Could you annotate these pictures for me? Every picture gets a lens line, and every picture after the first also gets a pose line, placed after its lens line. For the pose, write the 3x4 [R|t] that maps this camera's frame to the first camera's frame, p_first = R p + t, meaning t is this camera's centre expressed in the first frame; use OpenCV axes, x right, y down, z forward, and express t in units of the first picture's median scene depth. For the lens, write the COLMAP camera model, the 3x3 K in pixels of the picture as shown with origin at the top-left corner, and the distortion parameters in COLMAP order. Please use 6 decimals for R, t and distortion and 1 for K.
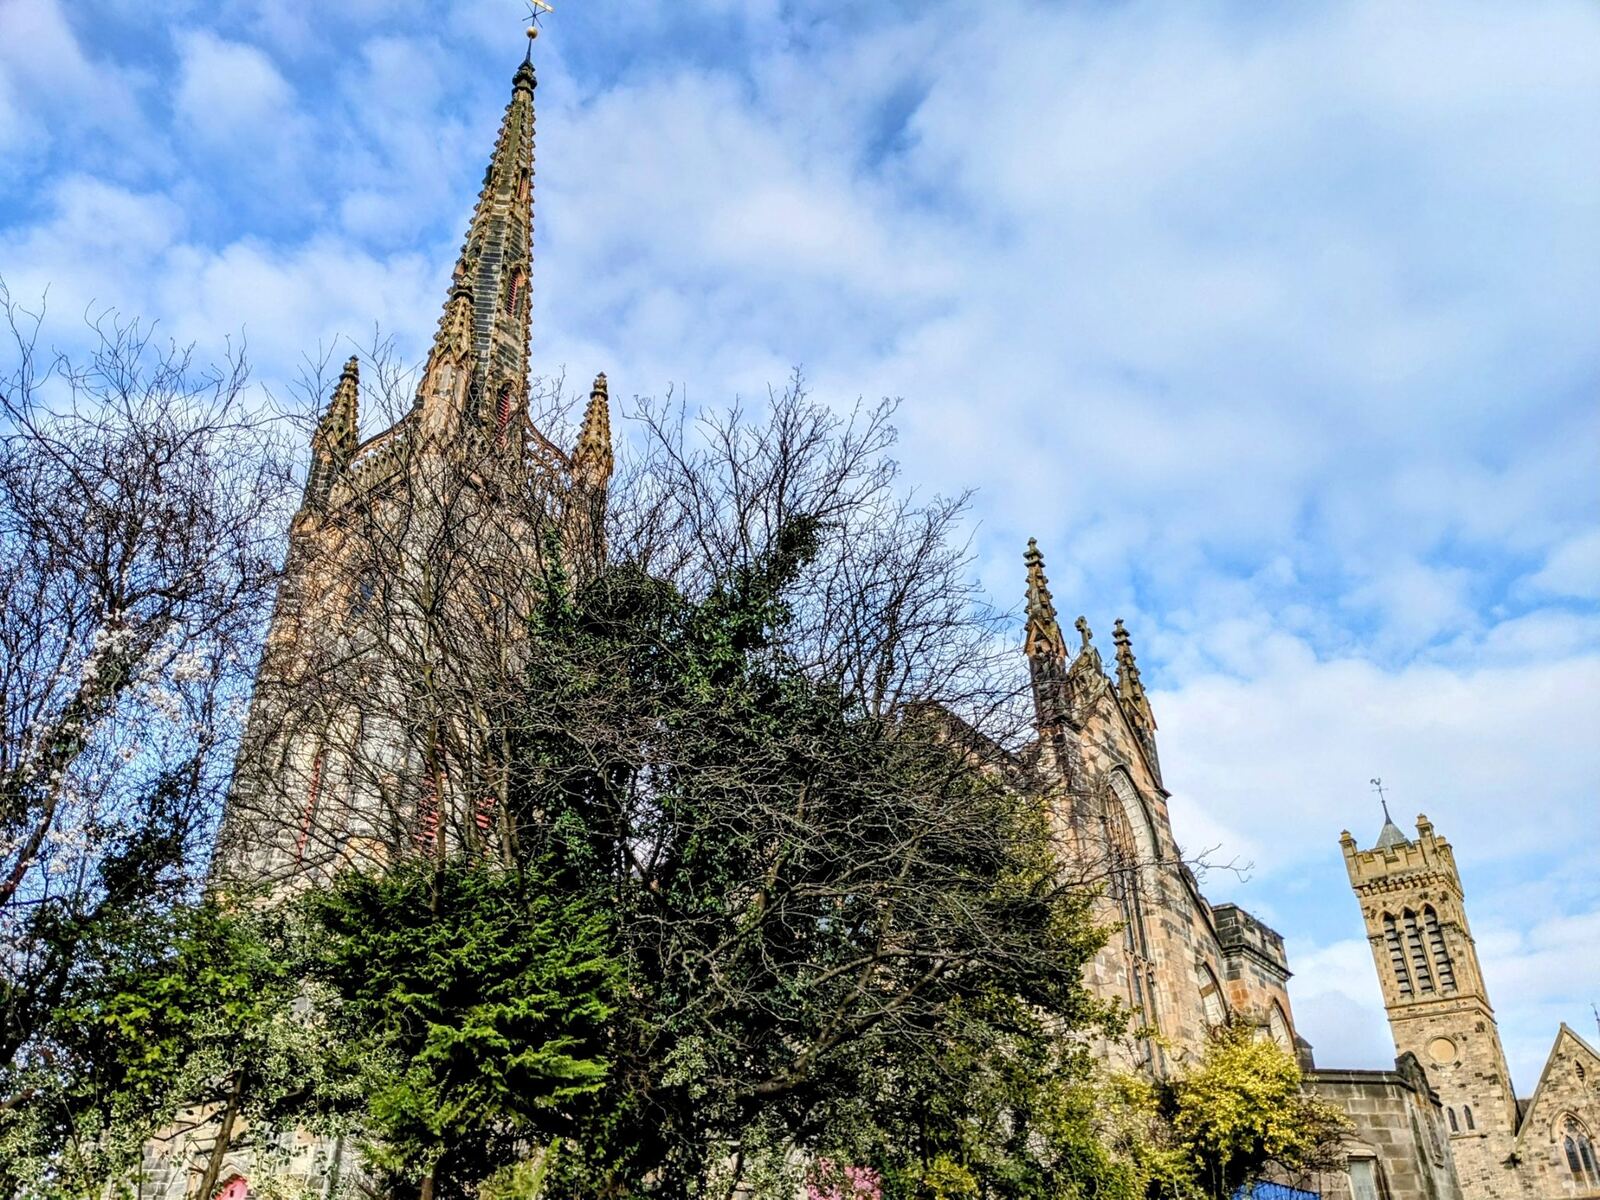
lens RADIAL K [[1181.2, 0, 800.6], [0, 1181.2, 624.9], [0, 0, 1]] dist [0.048301, -0.034035]
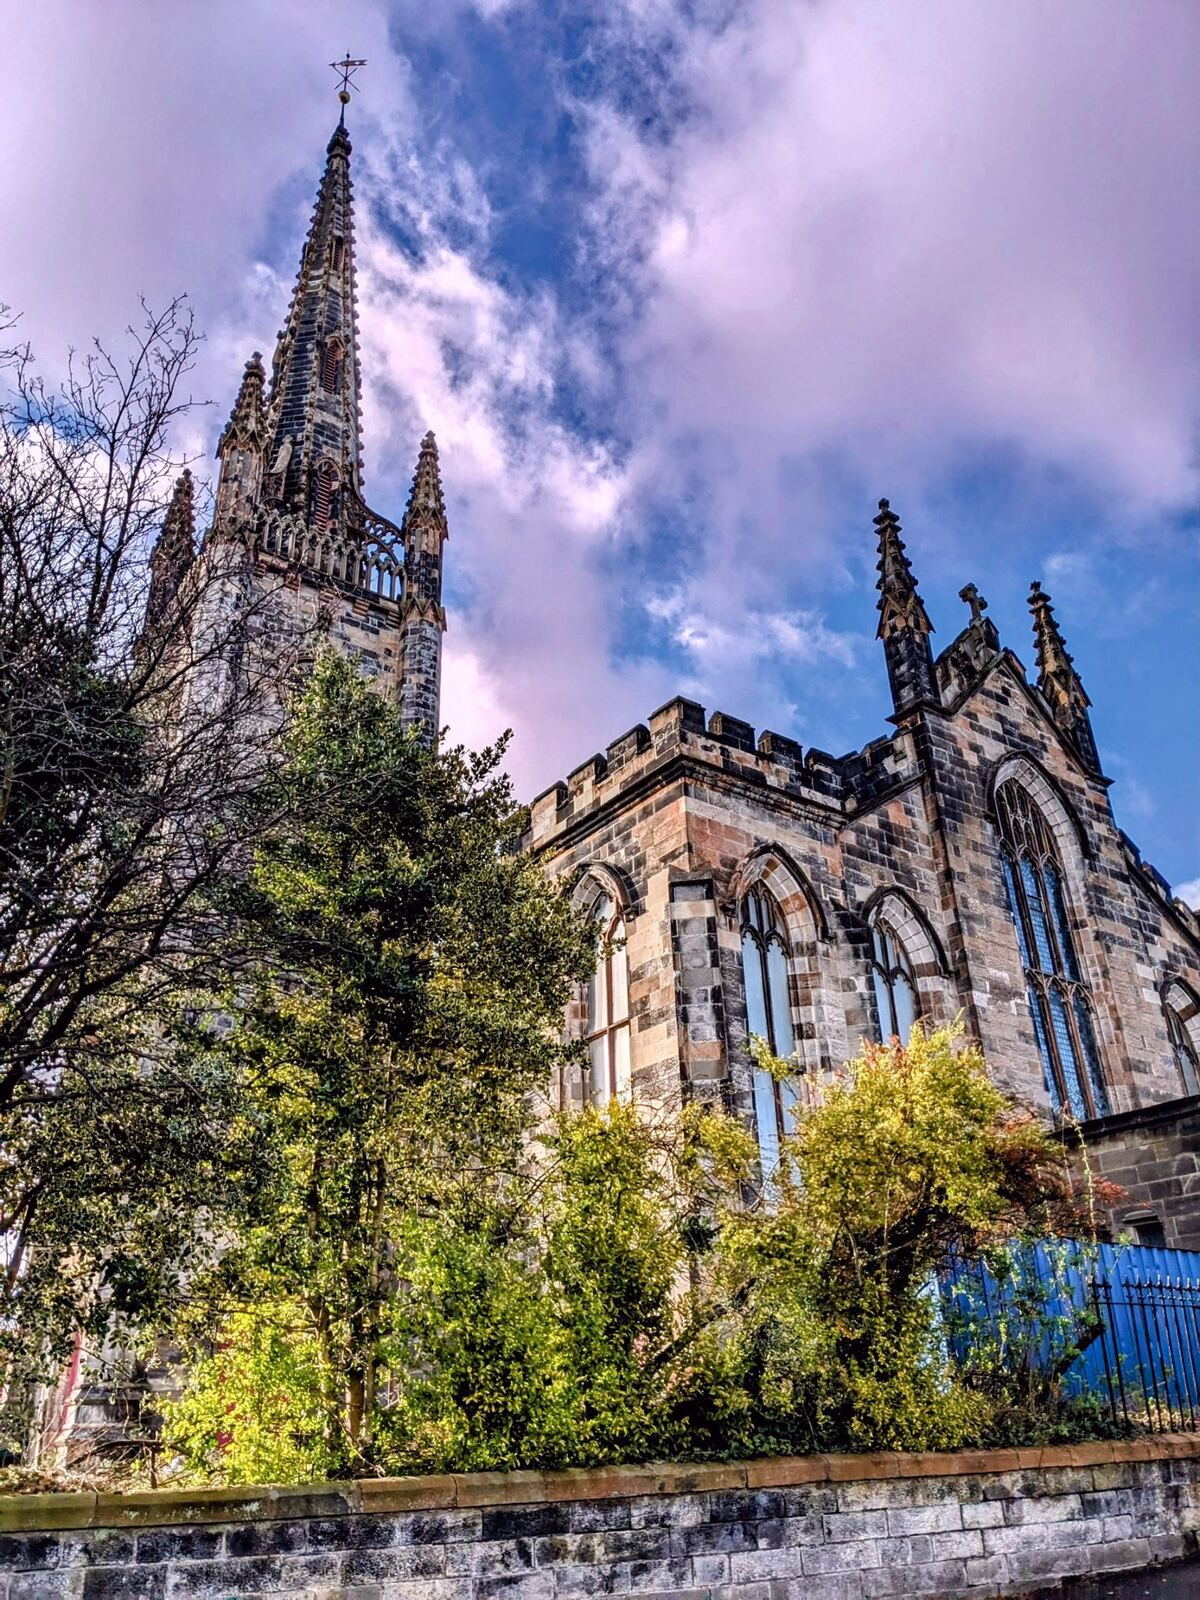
lens RADIAL K [[1181.2, 0, 600.0], [0, 1181.2, 800.0], [0, 0, 1]] dist [0.048301, -0.034035]
pose [[0.959248, -0.150391, -0.239219, 0.176070], [0.165733, 0.985132, 0.045246, 0.063835], [0.228858, -0.083048, 0.969911, 0.140889]]
